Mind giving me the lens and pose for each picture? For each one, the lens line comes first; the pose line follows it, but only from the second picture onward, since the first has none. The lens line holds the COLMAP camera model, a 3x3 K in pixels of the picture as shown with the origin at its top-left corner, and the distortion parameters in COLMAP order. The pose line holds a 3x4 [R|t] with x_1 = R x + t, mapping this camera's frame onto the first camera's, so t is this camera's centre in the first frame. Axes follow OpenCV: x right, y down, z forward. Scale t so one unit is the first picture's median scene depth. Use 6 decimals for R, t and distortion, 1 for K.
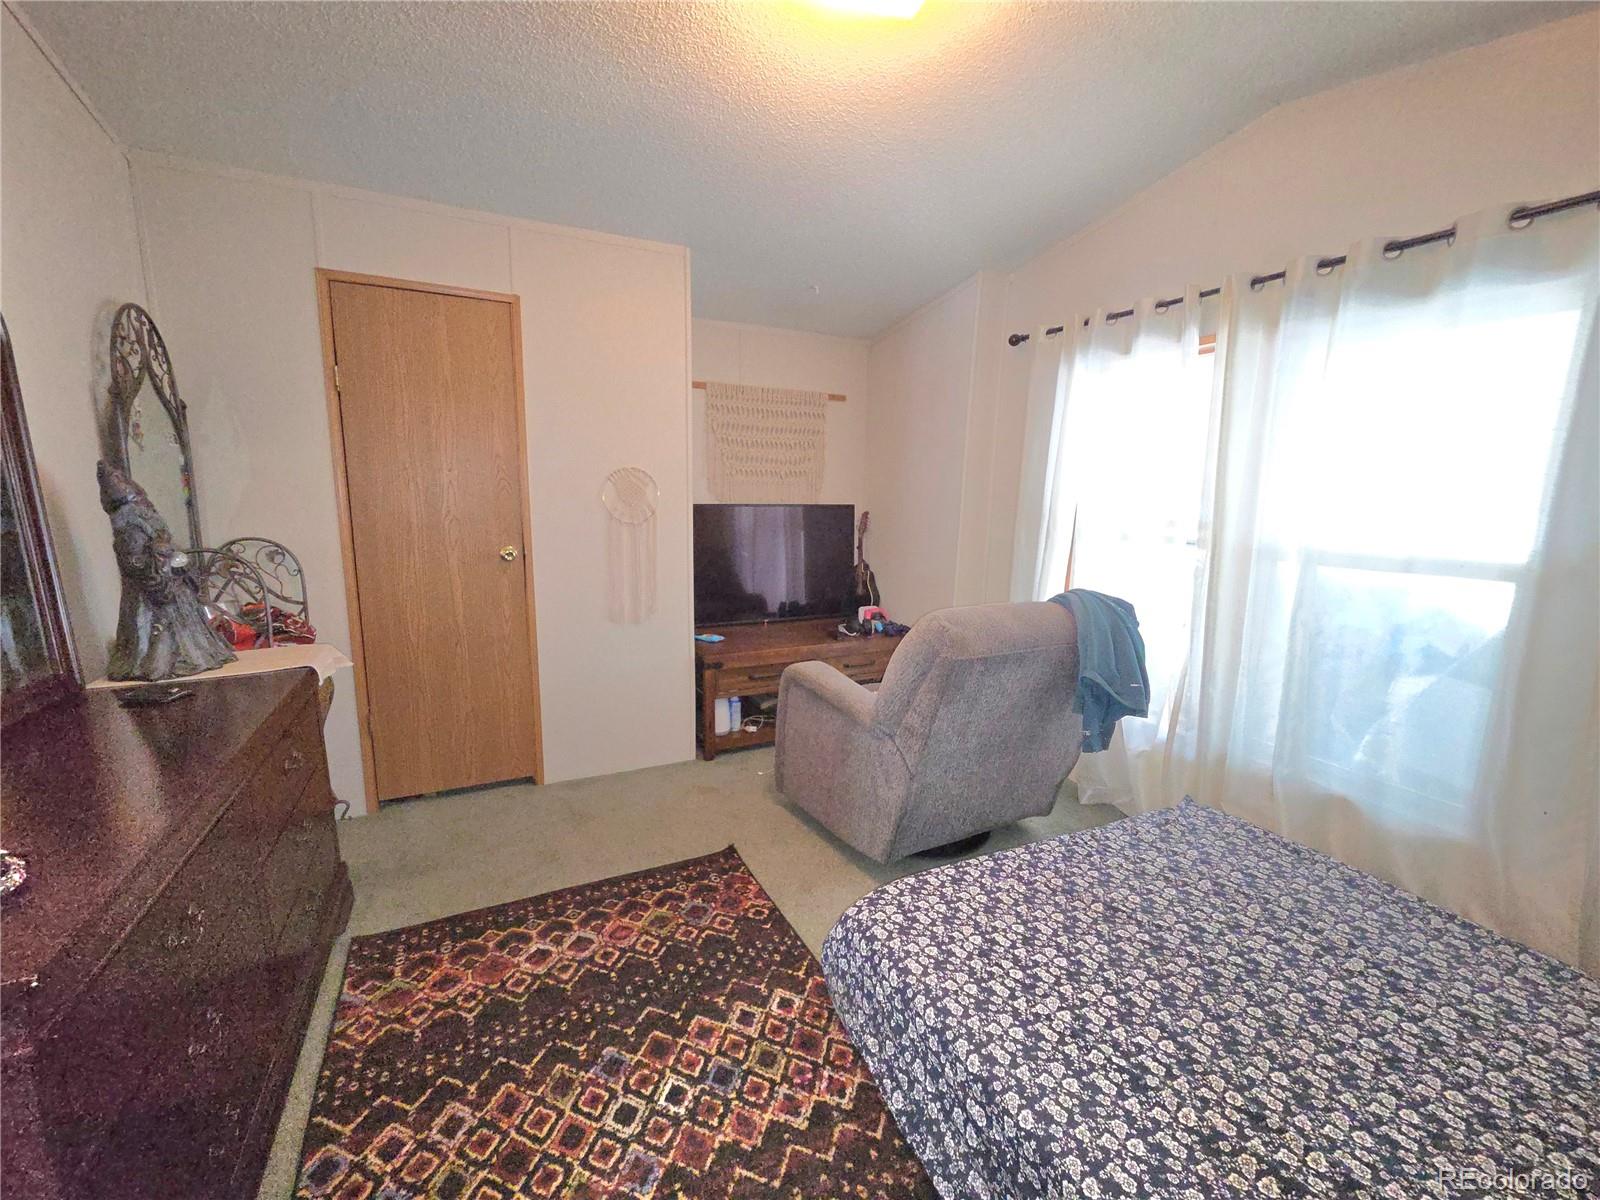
lens RADIAL K [[656.0, 0, 797.0], [0, 656.0, 606.6], [0, 0, 1]] dist [0.002674, -0.000734]
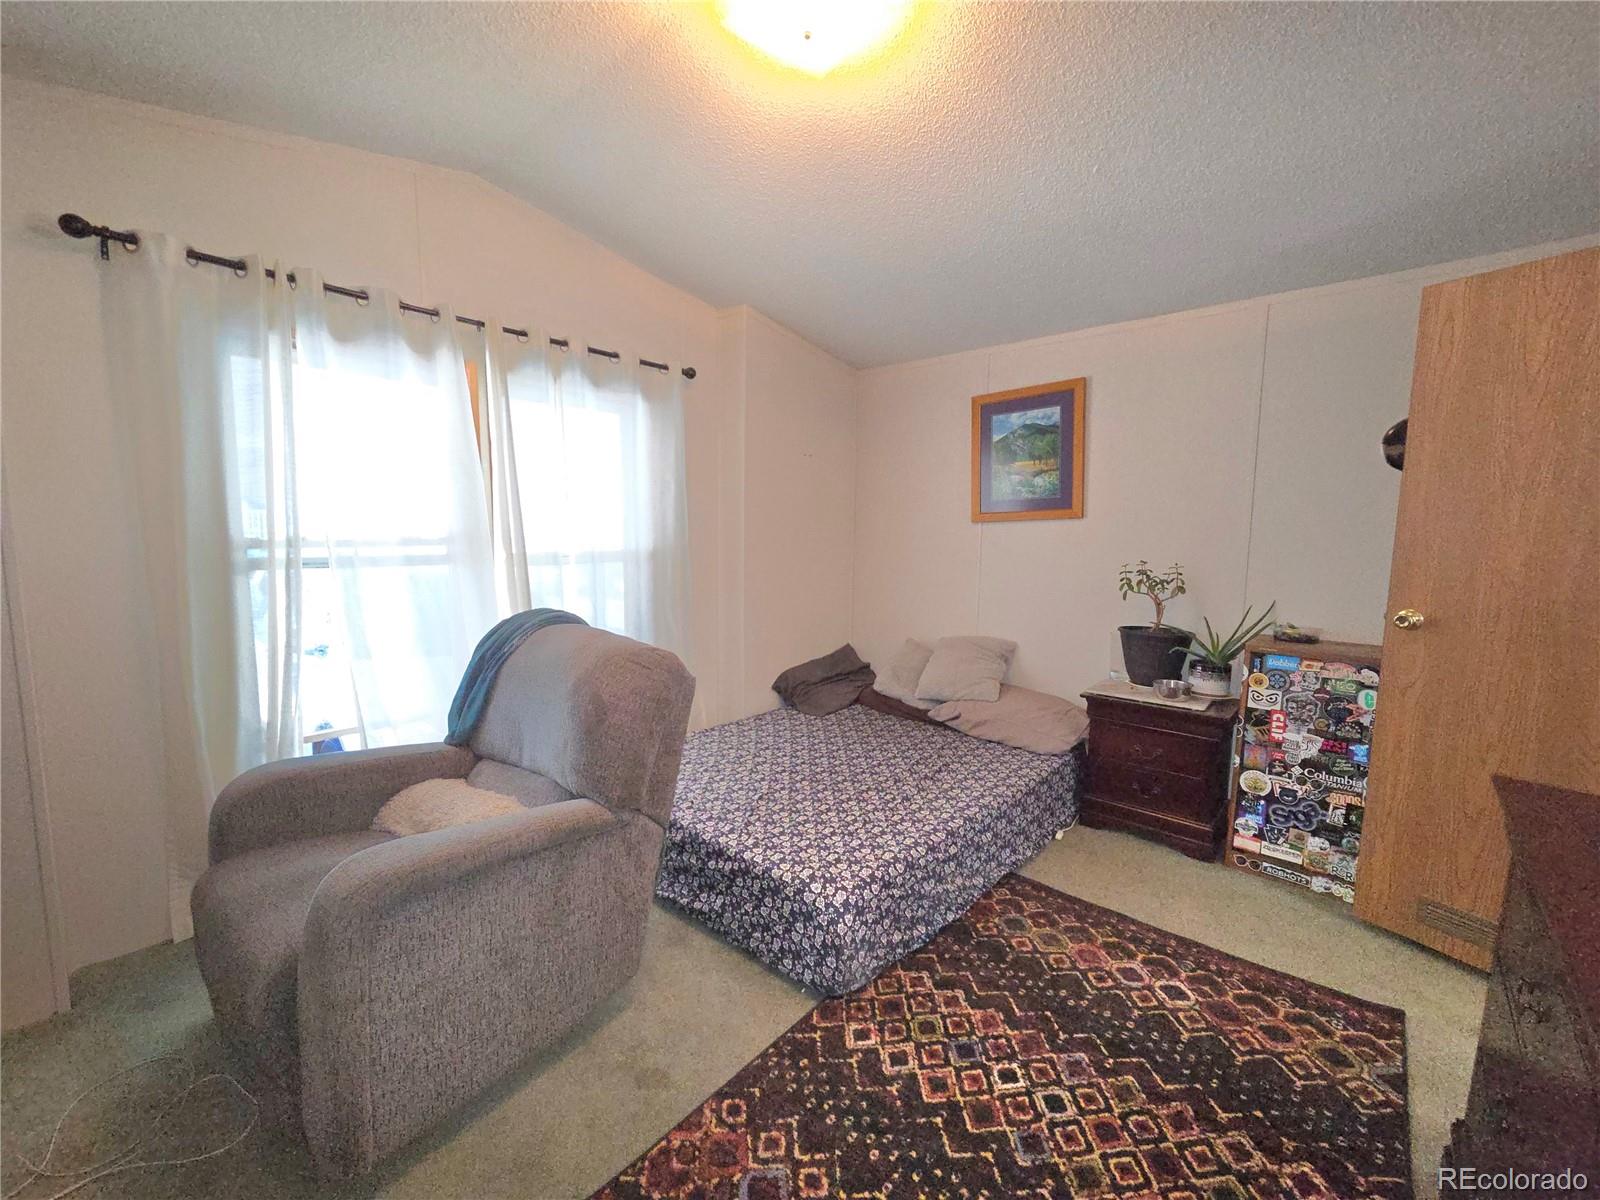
lens RADIAL K [[656.0, 0, 798.1], [0, 656.0, 598.4], [0, 0, 1]] dist [0.002674, -0.000734]
pose [[-0.373256, -0.127762, 0.918889, -0.910501], [0.148118, 0.969560, 0.194973, -0.262170], [-0.915828, 0.208879, -0.342970, 1.469147]]
